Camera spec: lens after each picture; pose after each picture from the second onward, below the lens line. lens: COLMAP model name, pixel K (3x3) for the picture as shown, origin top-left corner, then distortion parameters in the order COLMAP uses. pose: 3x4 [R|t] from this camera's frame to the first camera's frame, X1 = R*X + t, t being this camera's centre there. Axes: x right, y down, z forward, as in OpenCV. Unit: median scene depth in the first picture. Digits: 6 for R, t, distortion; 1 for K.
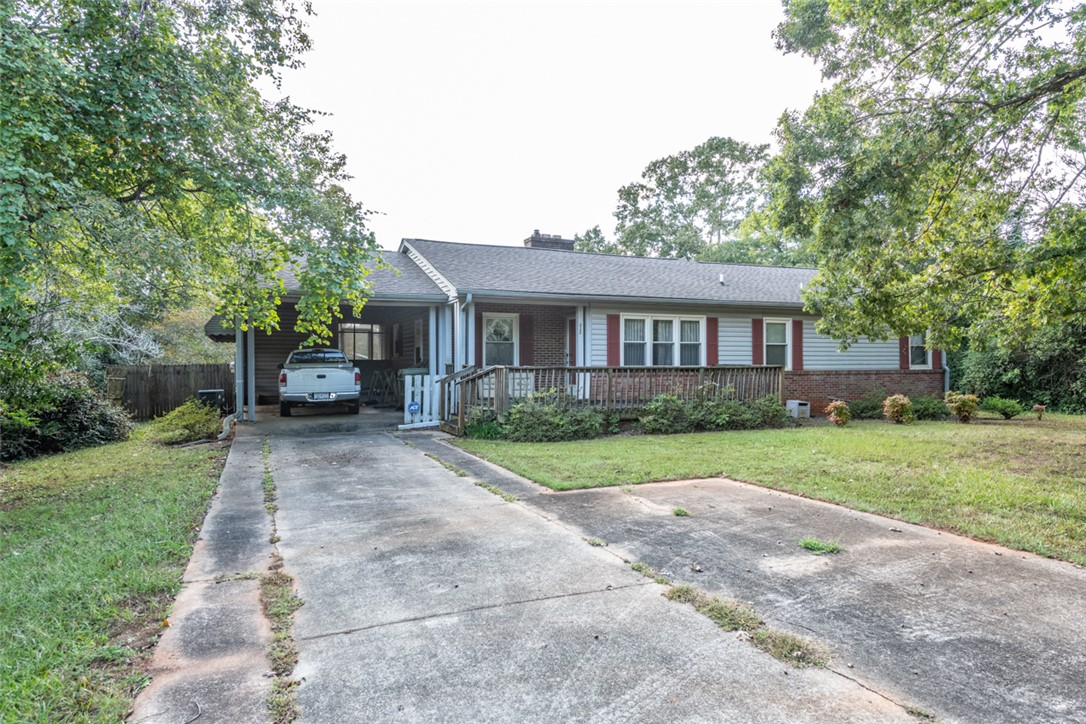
lens RADIAL K [[675.5, 0, 544.4], [0, 675.5, 363.8], [0, 0, 1]] dist [0.000399, 0.000923]
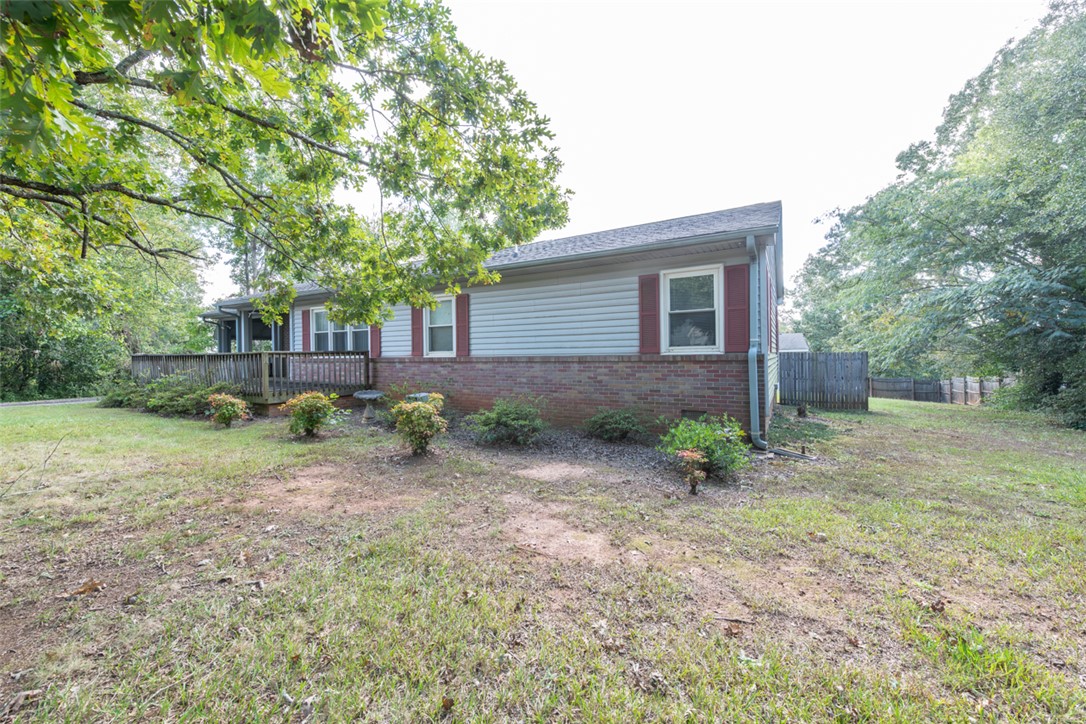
lens RADIAL K [[427.7, 0, 545.7], [0, 427.7, 357.6], [0, 0, 1]] dist [0.013065, -0.000718]
pose [[0.592506, 0.001799, -0.805564, 0.937695], [0.013935, 0.999825, 0.012483, 0.006365], [0.805446, -0.018621, 0.592377, 0.877050]]
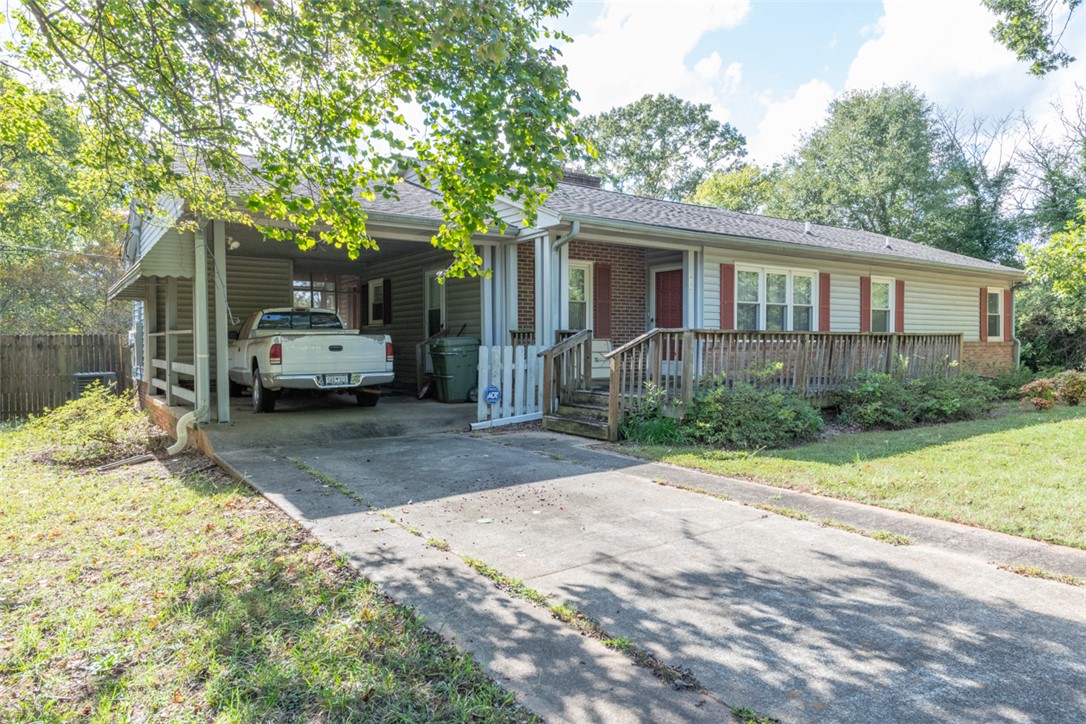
lens RADIAL K [[682.7, 0, 538.4], [0, 682.7, 362.7], [0, 0, 1]] dist [0.006999, -0.000605]
pose [[0.980529, -0.006624, 0.196261, -0.243871], [0.001397, 0.999641, 0.026758, 0.013923], [-0.196368, -0.025963, 0.980187, 0.305410]]
